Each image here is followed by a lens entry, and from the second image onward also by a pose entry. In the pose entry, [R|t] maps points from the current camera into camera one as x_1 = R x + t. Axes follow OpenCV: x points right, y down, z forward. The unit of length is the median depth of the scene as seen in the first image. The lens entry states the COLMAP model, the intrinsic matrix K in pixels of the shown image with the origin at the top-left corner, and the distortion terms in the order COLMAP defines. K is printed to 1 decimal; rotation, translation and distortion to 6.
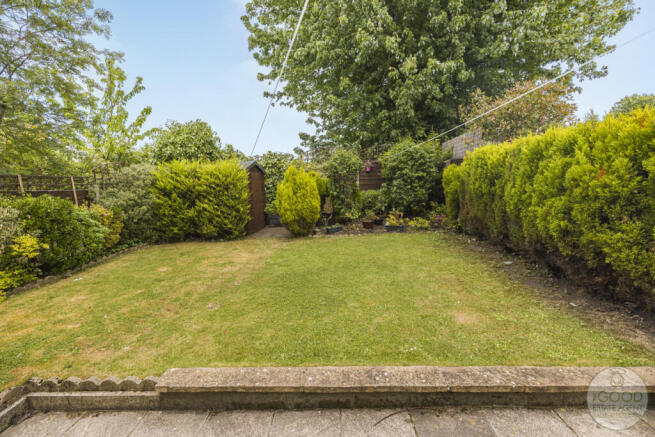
lens RADIAL K [[292.2, 0, 329.5], [0, 292.2, 221.1], [0, 0, 1]] dist [0.001323, -0.000013]
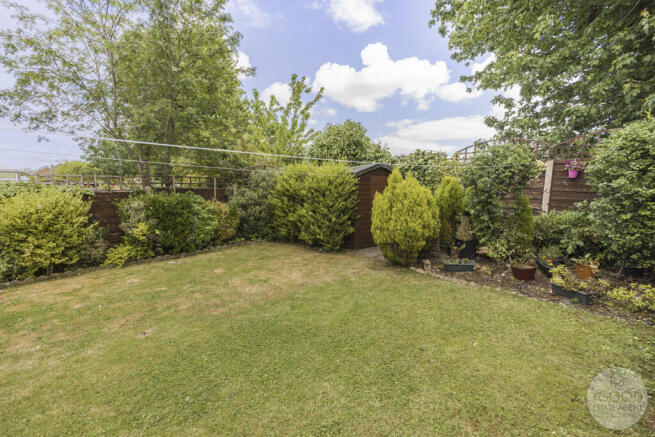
lens RADIAL K [[292.2, 0, 329.5], [0, 292.2, 221.1], [0, 0, 1]] dist [0.001323, -0.000013]
pose [[0.705360, 0.131472, -0.696551, 0.299645], [-0.128472, 0.990086, 0.056779, -0.085523], [0.697110, 0.049437, 0.715257, 0.383170]]
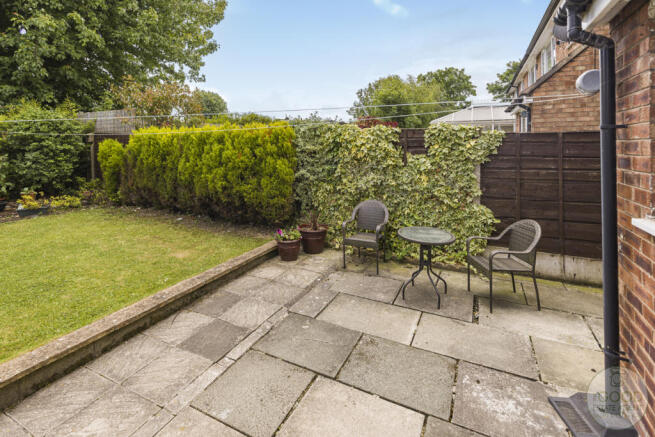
lens RADIAL K [[292.2, 0, 329.5], [0, 292.2, 221.1], [0, 0, 1]] dist [0.001323, -0.000013]
pose [[0.382418, -0.191973, 0.903827, -0.273195], [0.106887, 0.980803, 0.163098, 0.006474], [-0.917786, 0.034236, 0.395596, -0.124805]]
